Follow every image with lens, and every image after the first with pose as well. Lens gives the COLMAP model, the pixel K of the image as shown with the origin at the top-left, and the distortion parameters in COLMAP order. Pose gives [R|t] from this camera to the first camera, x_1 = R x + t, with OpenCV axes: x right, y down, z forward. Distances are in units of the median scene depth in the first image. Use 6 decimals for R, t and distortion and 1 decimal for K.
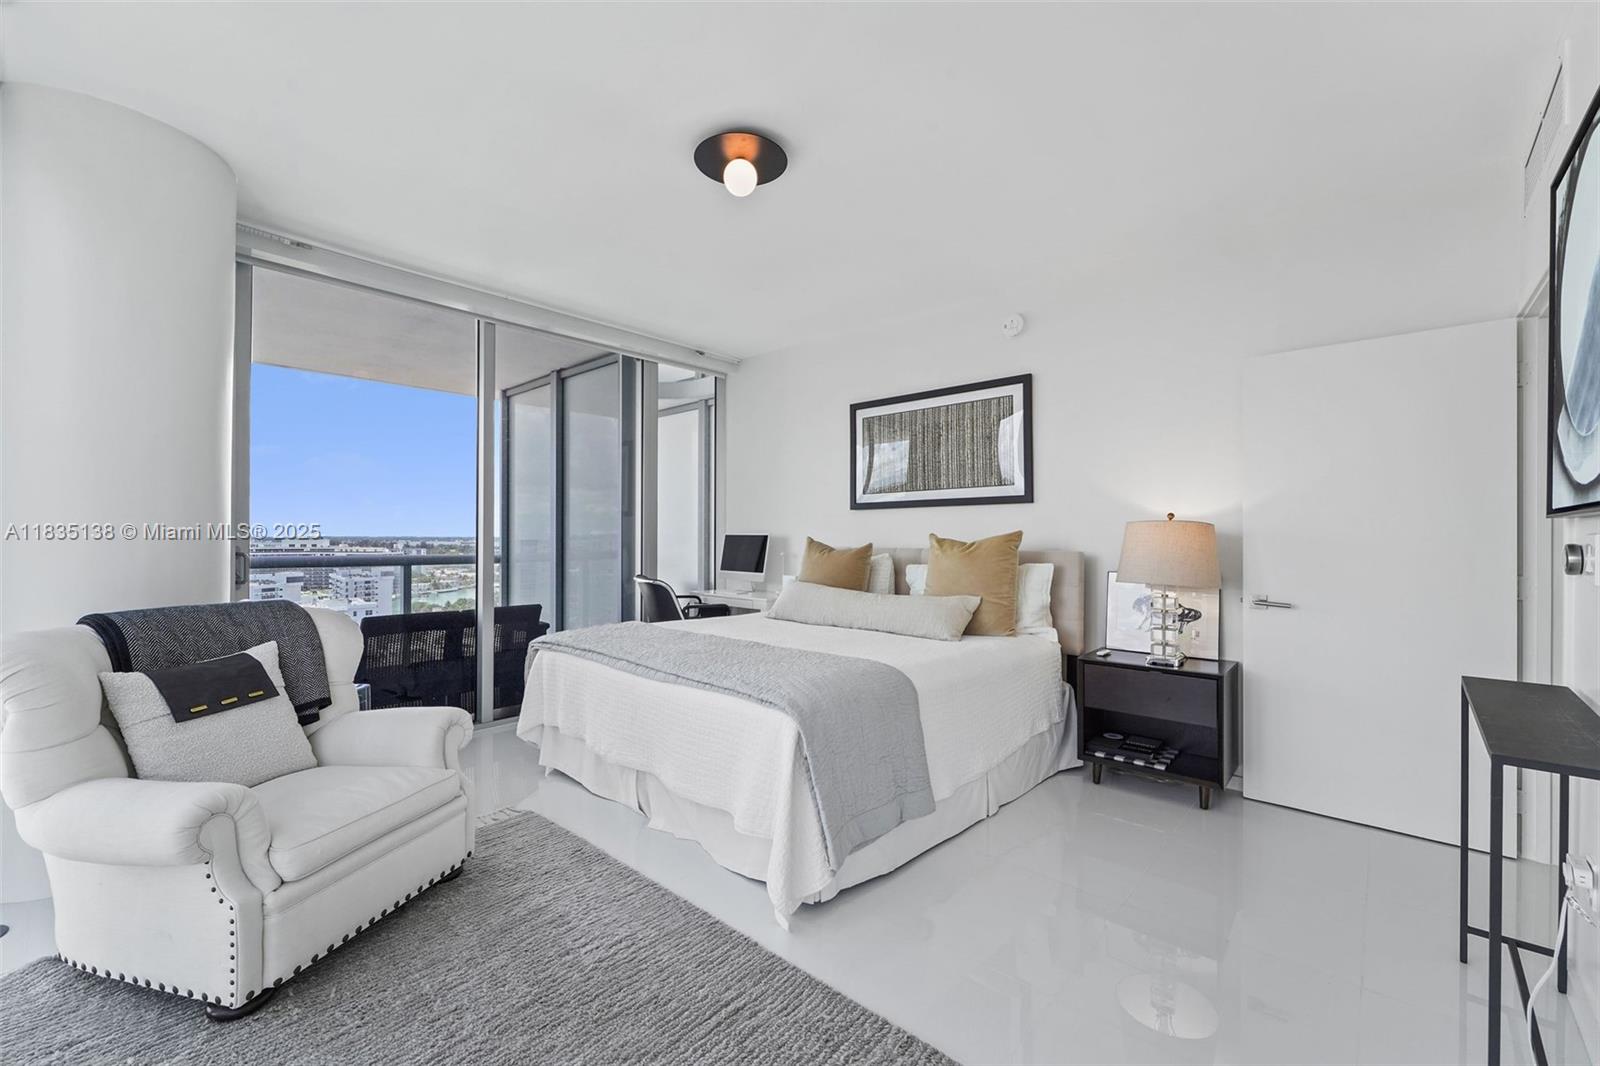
lens RADIAL K [[660.2, 0, 801.3], [0, 660.2, 536.5], [0, 0, 1]] dist [0.000453, -0.000085]
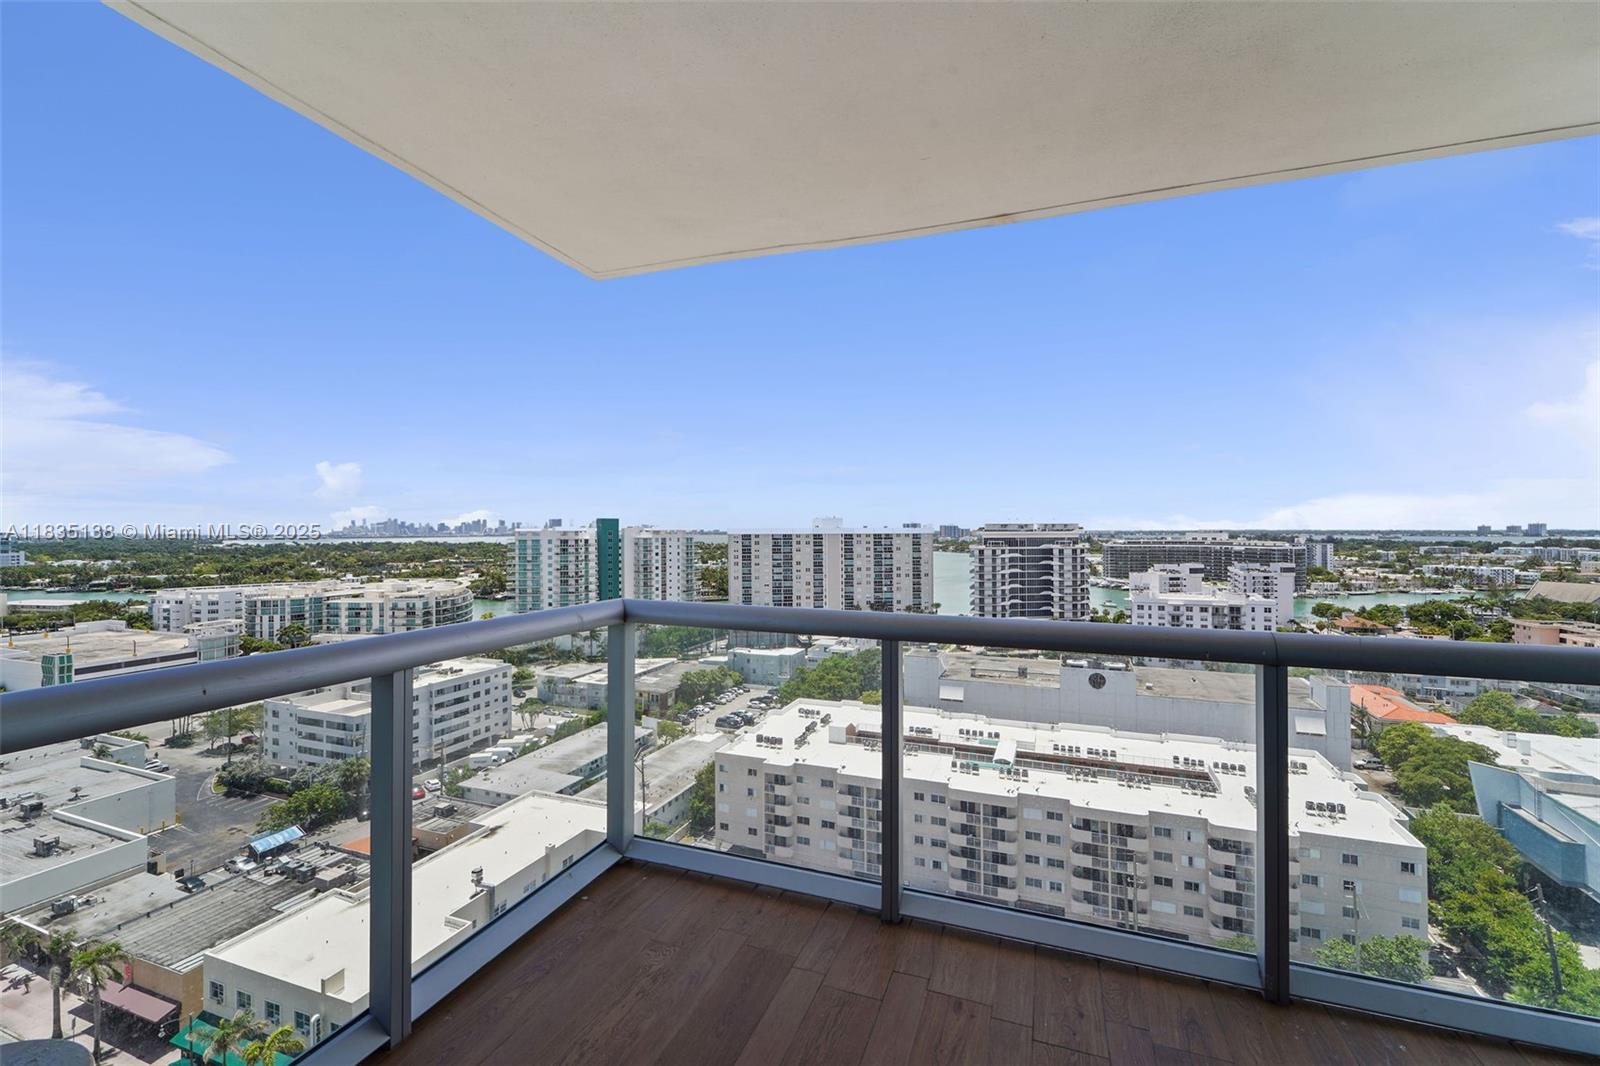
lens RADIAL K [[663.0, 0, 805.2], [0, 663.0, 527.7], [0, 0, 1]] dist [0.004774, -0.003662]
pose [[0.373446, -0.005500, -0.927635, -0.413129], [0.002520, 0.999985, -0.004915, -0.024116], [0.927648, -0.000502, 0.373455, 0.647760]]
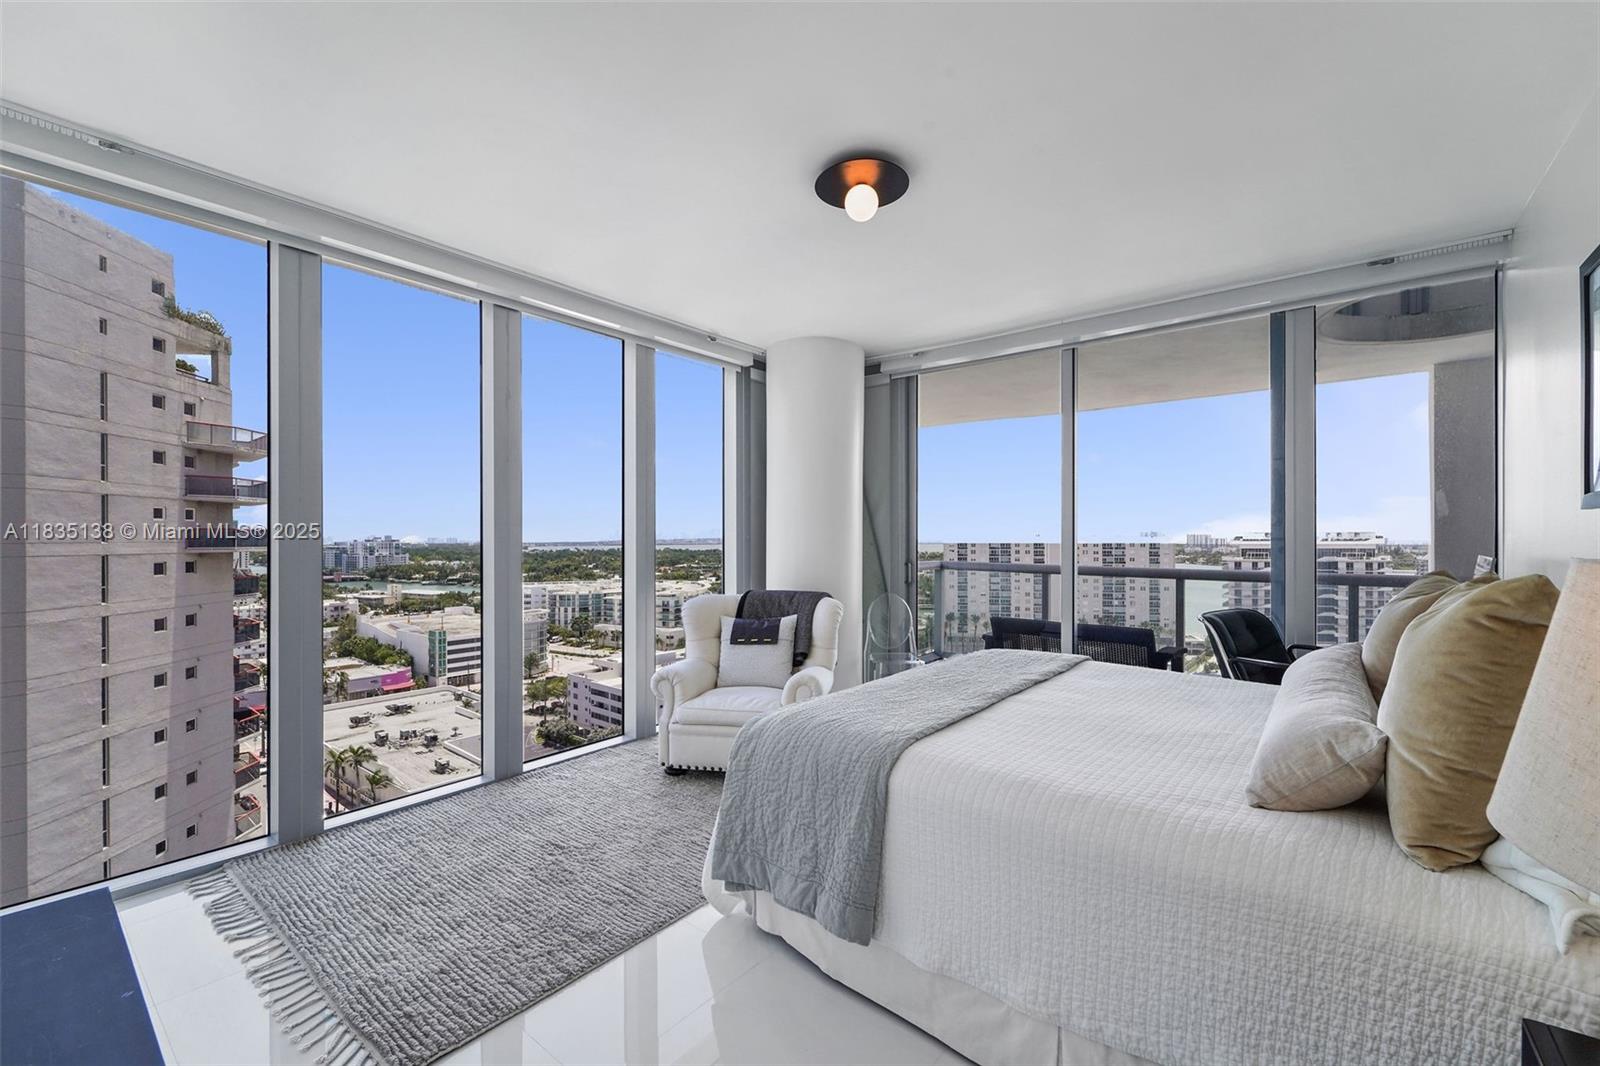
lens RADIAL K [[661.7, 0, 794.6], [0, 661.7, 539.3], [0, 0, 1]] dist [0.000976, -0.000168]
pose [[0.047111, -0.001095, -0.998889, 0.383164], [-0.000250, 0.999999, -0.001108, -0.015884], [0.998890, 0.000302, 0.047111, 0.364534]]
